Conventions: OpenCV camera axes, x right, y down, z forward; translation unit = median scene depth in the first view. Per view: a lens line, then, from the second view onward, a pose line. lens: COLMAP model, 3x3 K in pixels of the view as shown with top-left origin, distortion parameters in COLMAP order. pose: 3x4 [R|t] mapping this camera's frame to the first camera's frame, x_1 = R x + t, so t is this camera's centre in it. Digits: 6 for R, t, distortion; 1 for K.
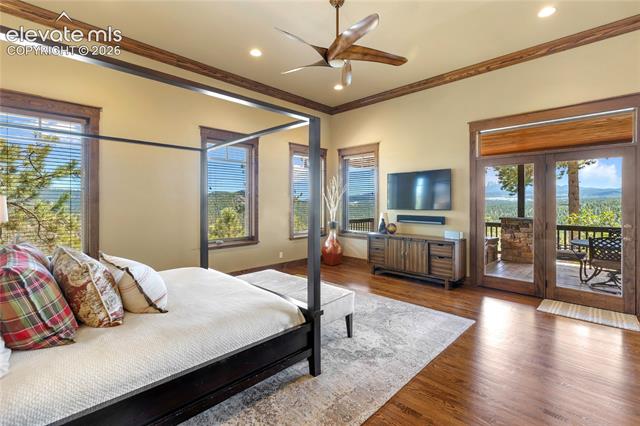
lens RADIAL K [[288.7, 0, 320.3], [0, 288.7, 204.0], [0, 0, 1]] dist [0.000503, 0.000078]
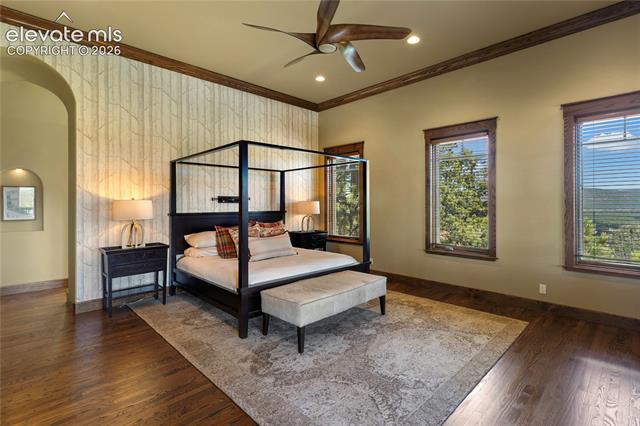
lens RADIAL K [[288.7, 0, 320.3], [0, 288.7, 204.0], [0, 0, 1]] dist [0.000503, 0.000078]
pose [[0.024437, 0.002375, -0.999699, 0.732645], [-0.006677, 0.999975, 0.002213, -0.010306], [0.999679, 0.006621, 0.024453, 0.742762]]
